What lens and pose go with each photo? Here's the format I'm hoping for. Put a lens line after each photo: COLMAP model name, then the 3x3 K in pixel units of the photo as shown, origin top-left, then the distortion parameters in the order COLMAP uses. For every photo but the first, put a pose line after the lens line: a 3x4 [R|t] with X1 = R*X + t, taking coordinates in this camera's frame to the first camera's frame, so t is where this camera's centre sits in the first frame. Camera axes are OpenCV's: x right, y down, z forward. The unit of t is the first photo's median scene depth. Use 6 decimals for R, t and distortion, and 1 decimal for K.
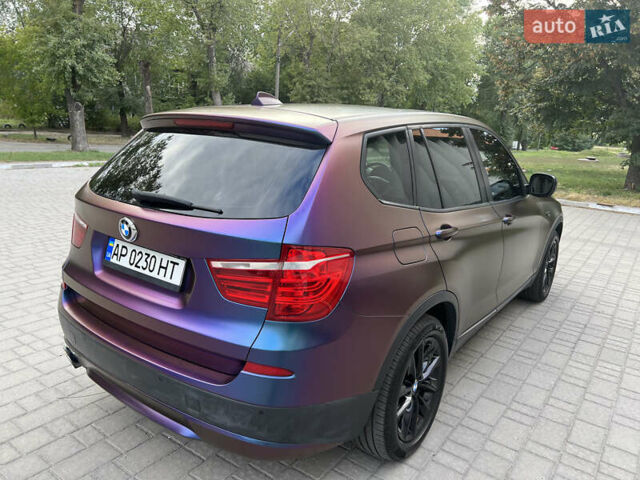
lens RADIAL K [[481.0, 0, 320.8], [0, 481.0, 239.7], [0, 0, 1]] dist [0.062102, -0.061569]
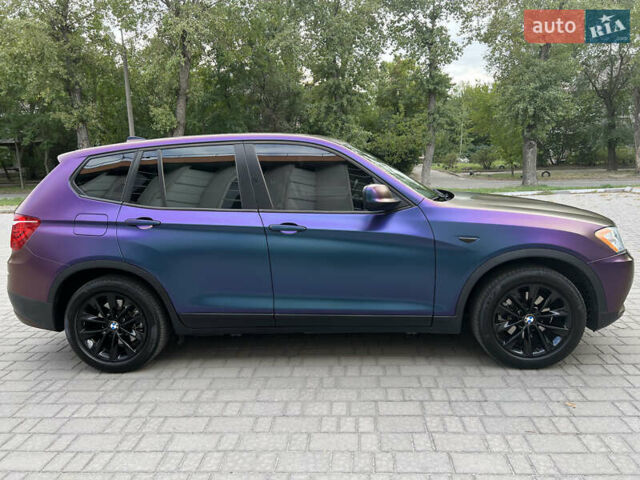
lens RADIAL K [[481.0, 0, 321.7], [0, 481.0, 241.7], [0, 0, 1]] dist [0.062102, -0.061569]
pose [[0.531101, 0.077133, -0.843790, 1.088484], [-0.139331, 0.990242, 0.002823, -0.020003], [0.835774, 0.116067, 0.536665, 0.454657]]
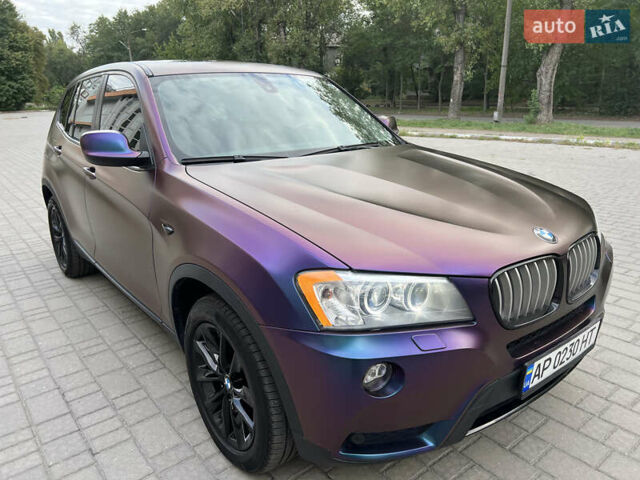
lens RADIAL K [[481.0, 0, 322.1], [0, 481.0, 240.3], [0, 0, 1]] dist [0.062102, -0.061569]
pose [[-0.258904, 0.238414, -0.936017, 0.989823], [-0.224388, 0.927702, 0.298362, -0.249903], [0.939478, 0.287278, -0.186688, 1.380646]]
